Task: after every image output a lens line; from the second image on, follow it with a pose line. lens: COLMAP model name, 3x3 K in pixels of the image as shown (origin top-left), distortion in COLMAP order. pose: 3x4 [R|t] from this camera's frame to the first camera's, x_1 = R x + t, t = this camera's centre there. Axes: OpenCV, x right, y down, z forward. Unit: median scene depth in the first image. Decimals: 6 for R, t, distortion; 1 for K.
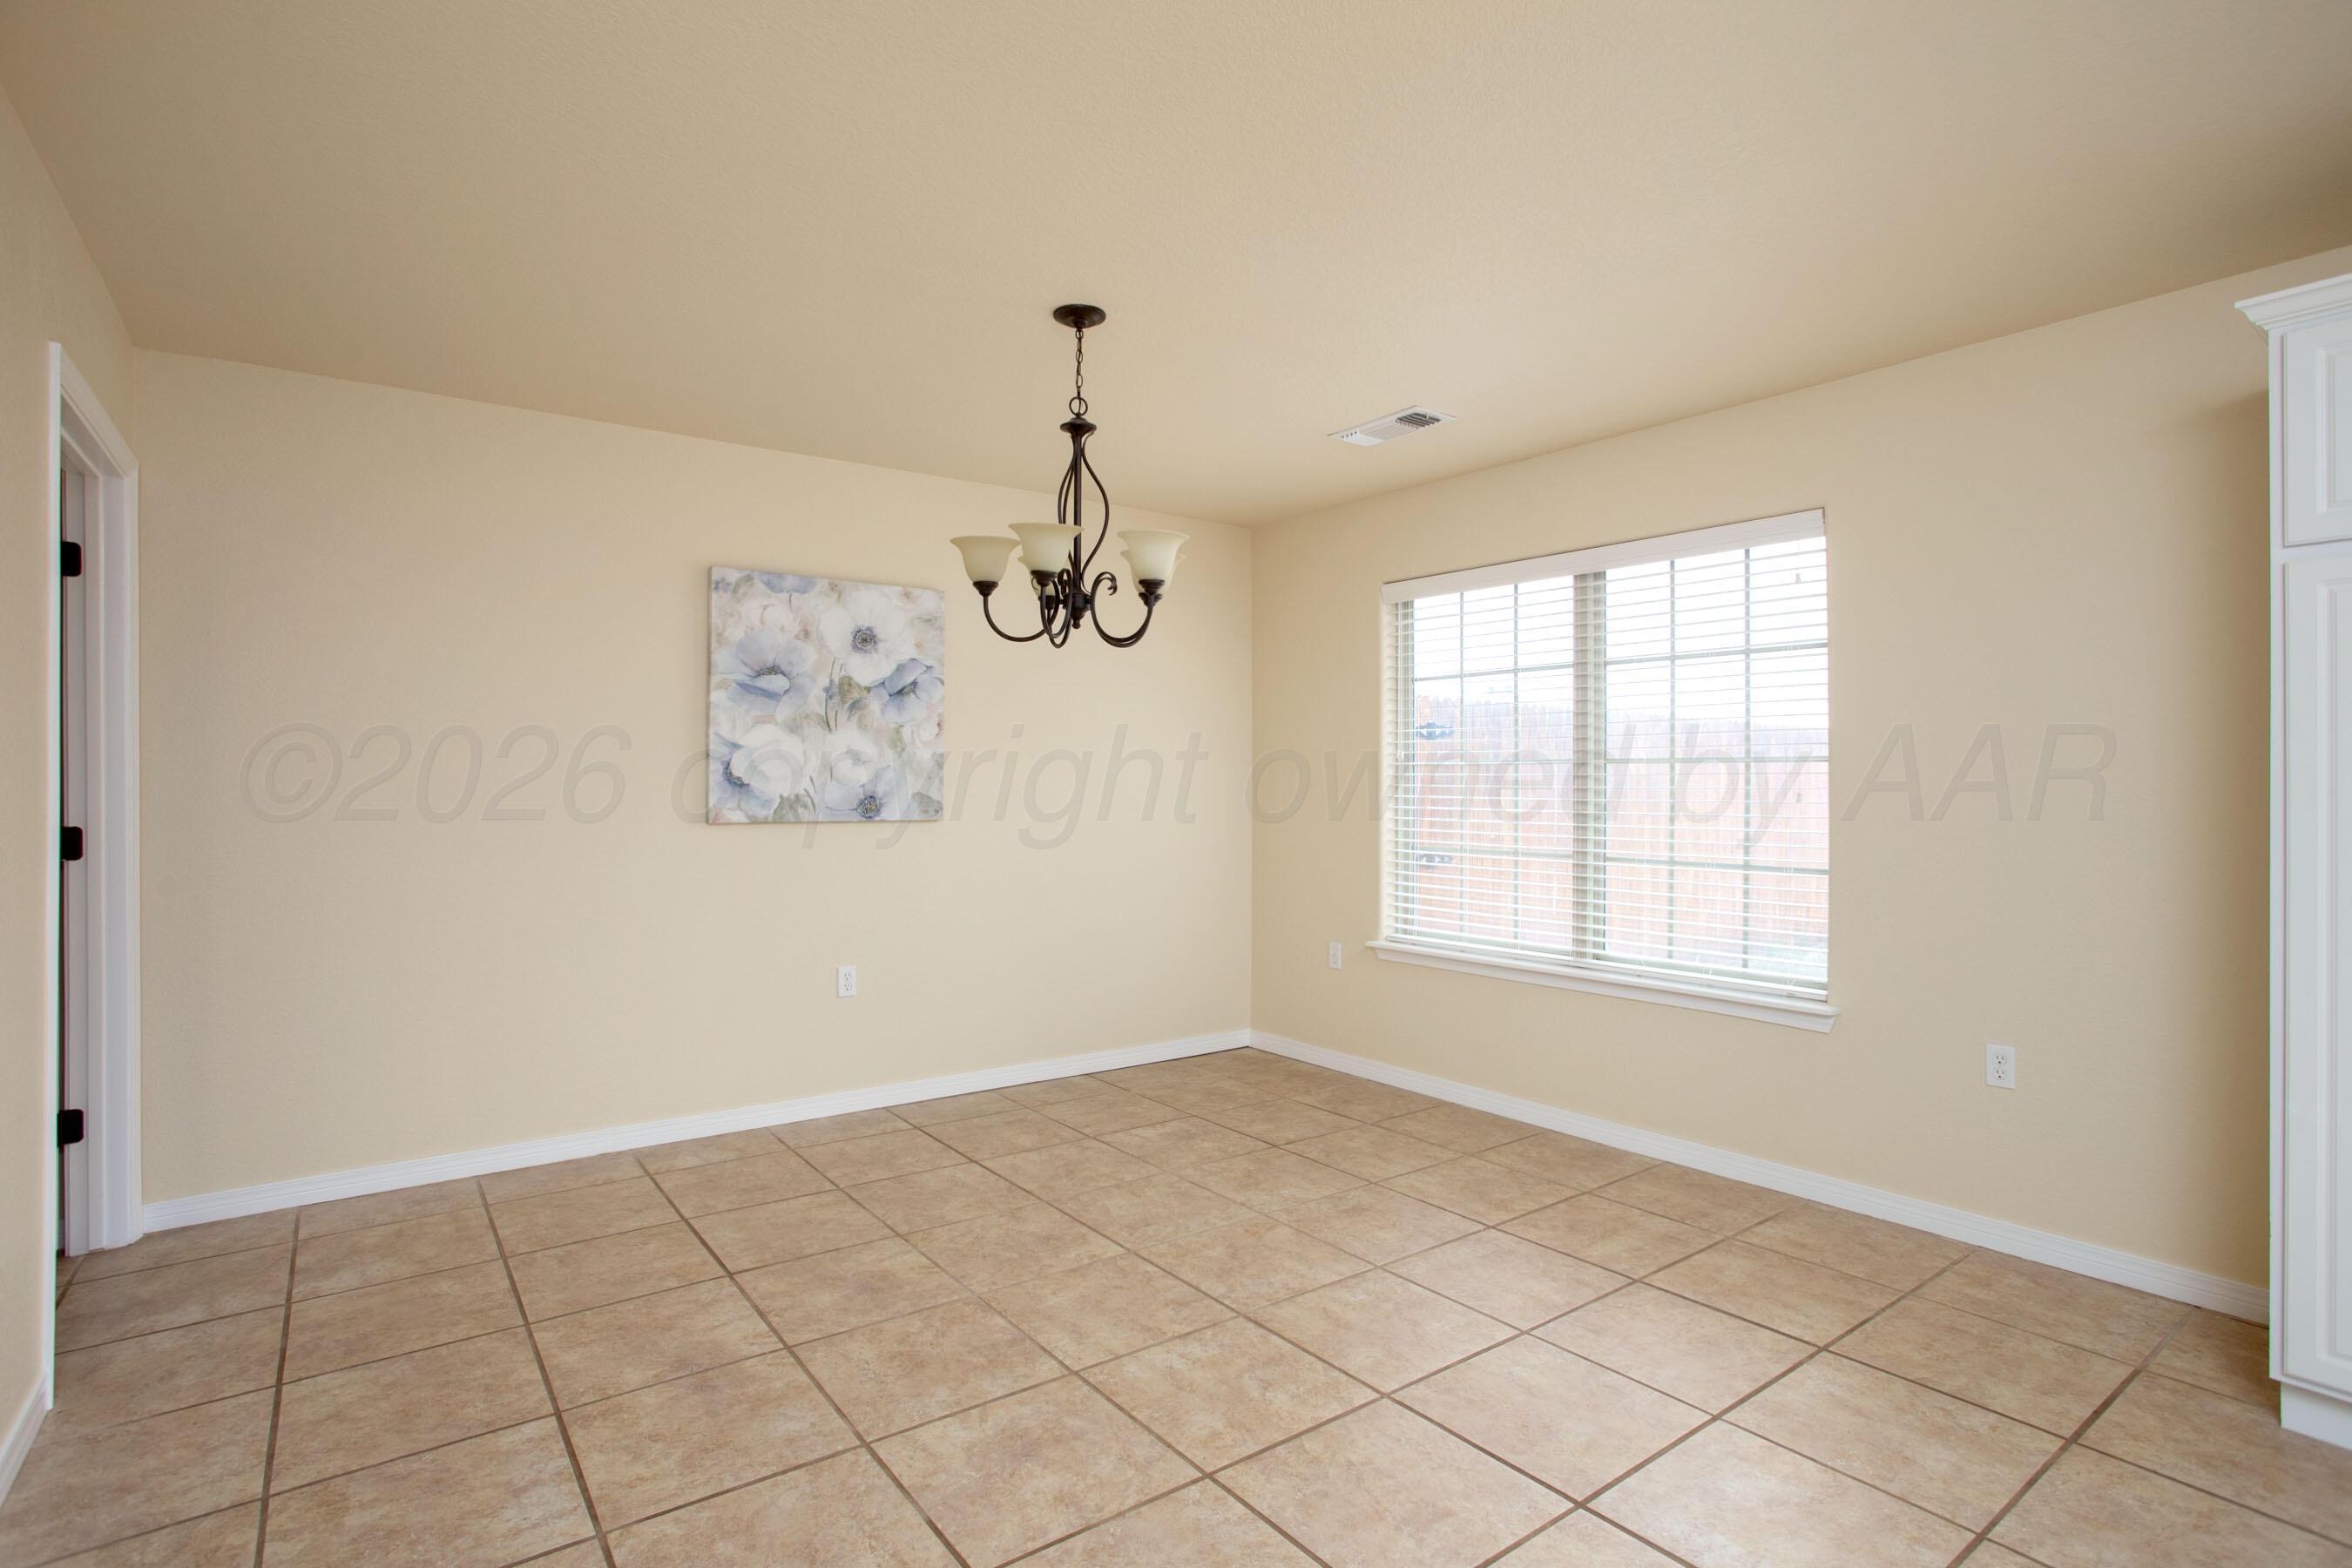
lens RADIAL K [[1172.1, 0, 1182.0], [0, 1172.1, 782.7], [0, 0, 1]] dist [-0.030140, 0.000100]
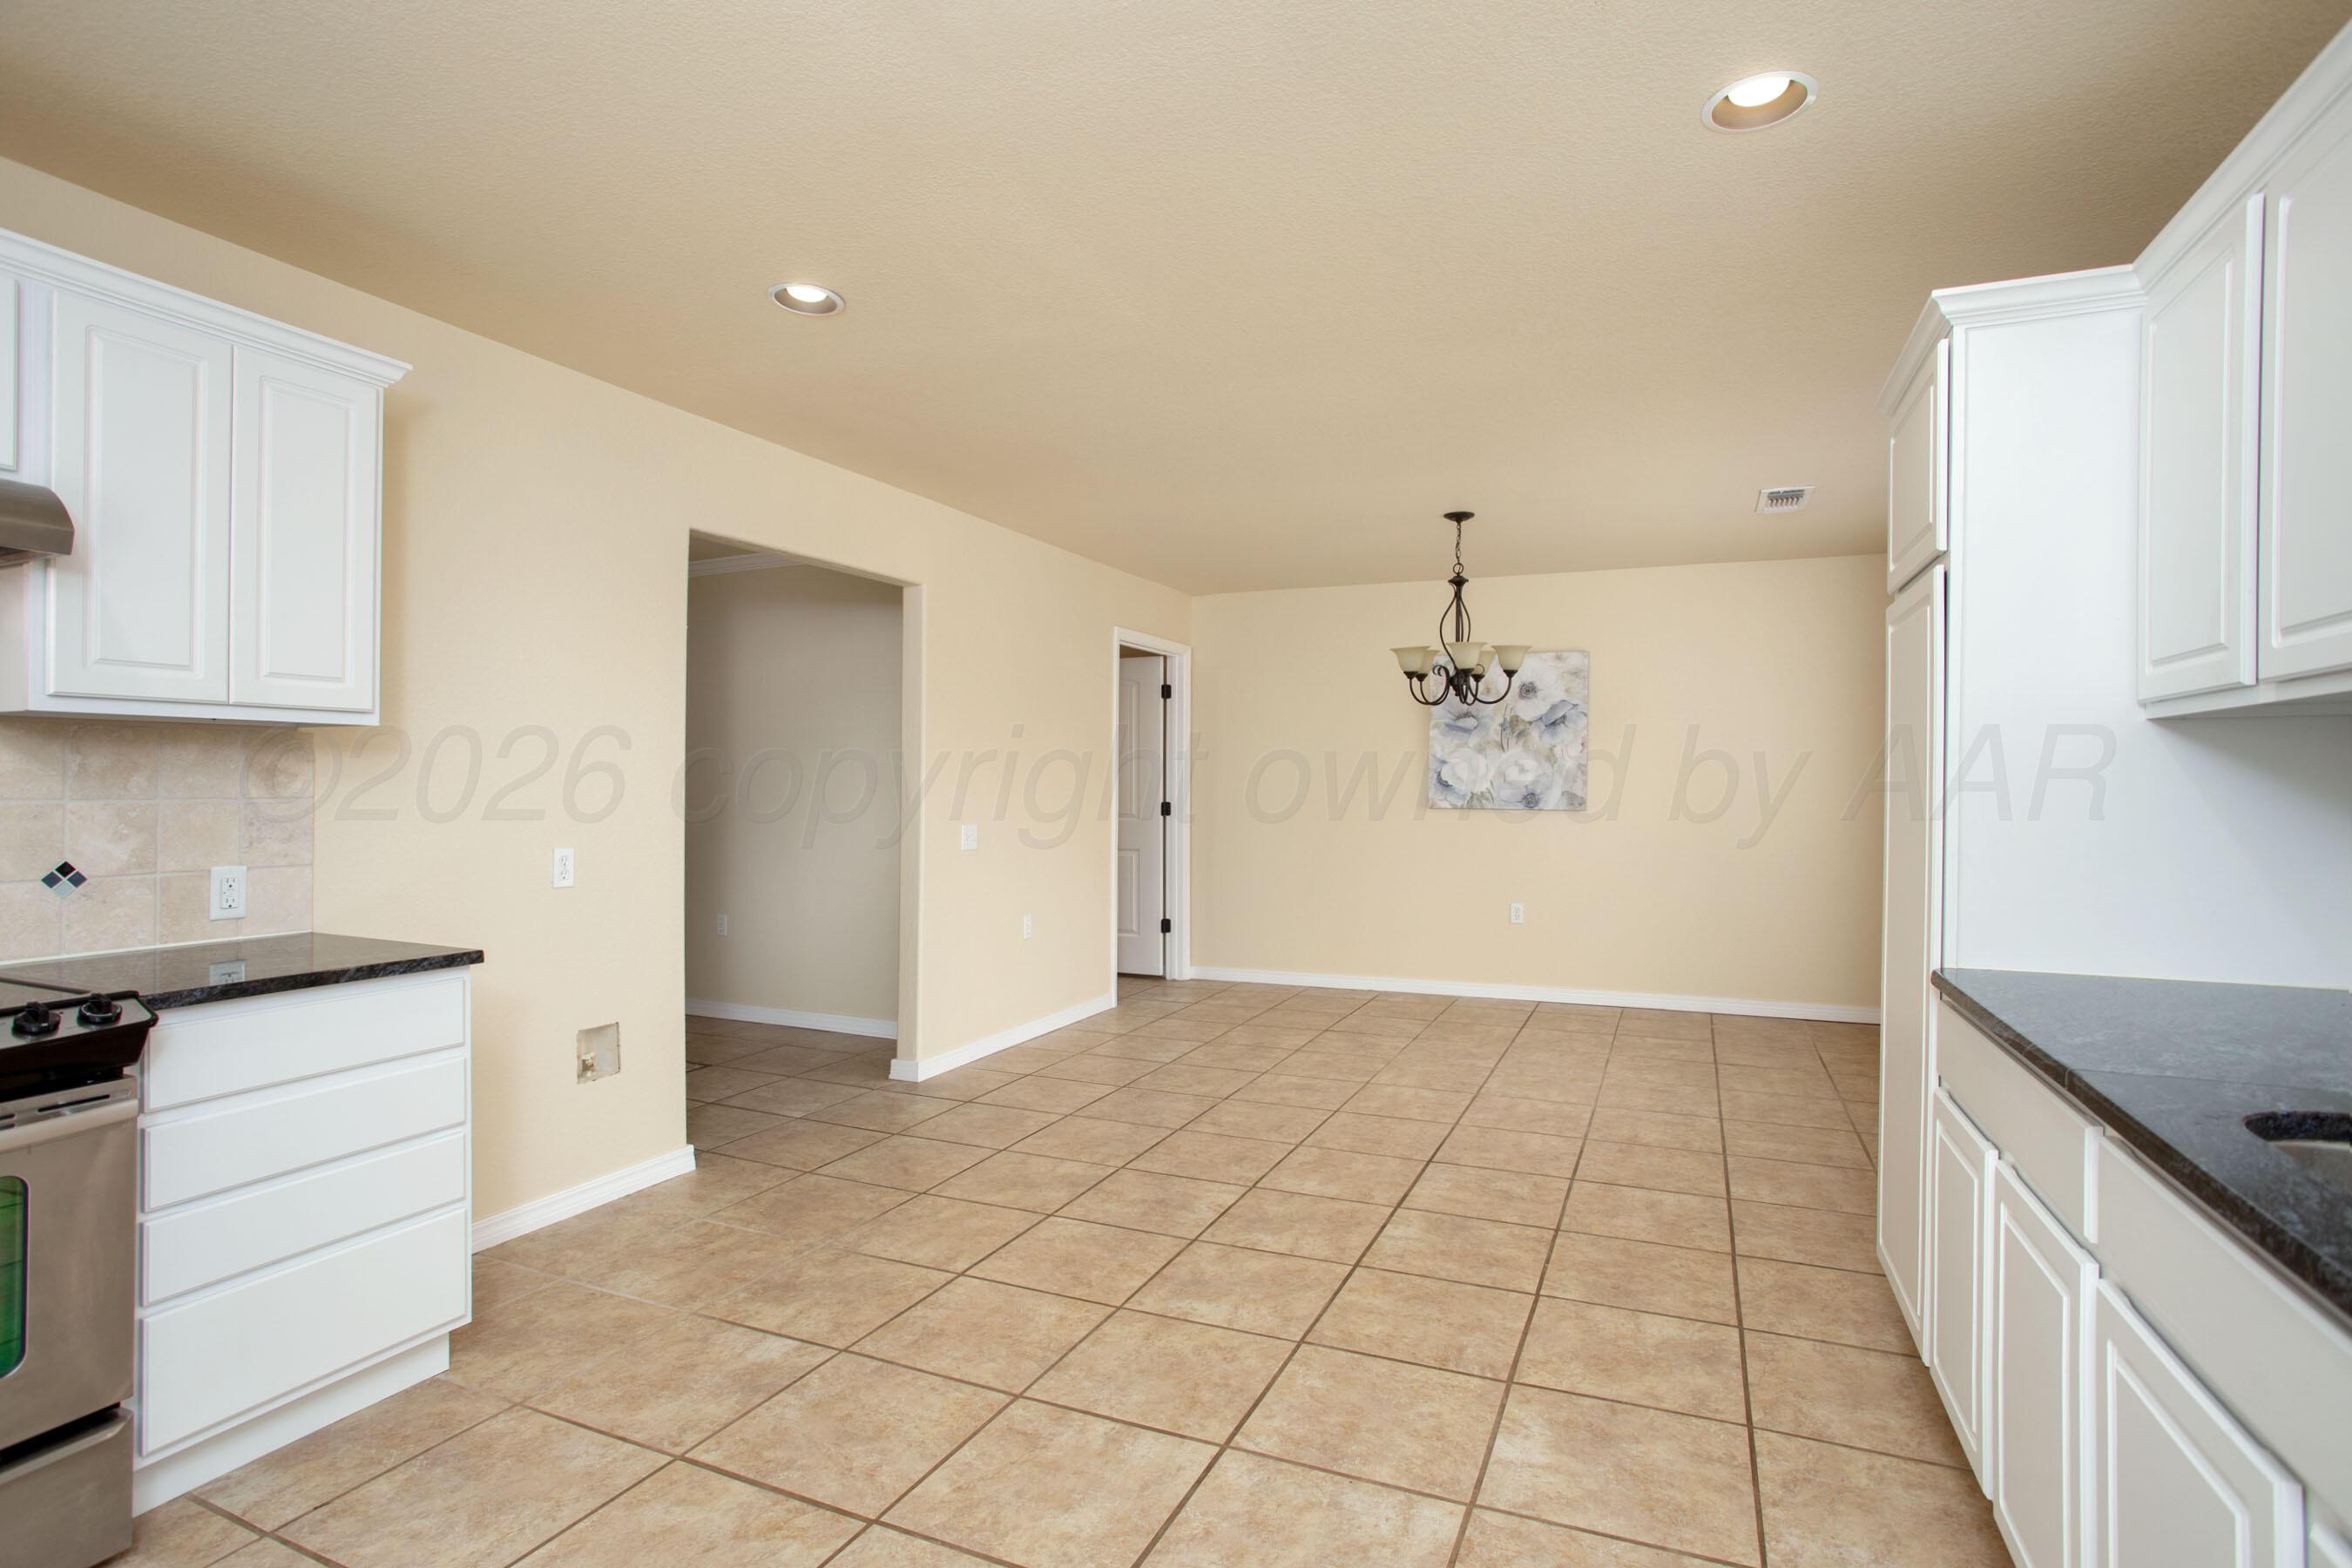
lens RADIAL K [[1172.1, 0, 1181.0], [0, 1172.1, 775.1], [0, 0, 1]] dist [-0.030140, 0.000100]
pose [[0.499687, -0.002736, -0.866202, 0.842744], [-0.001619, 0.999990, -0.004093, -0.005316], [0.866204, 0.003448, 0.499678, -0.156428]]
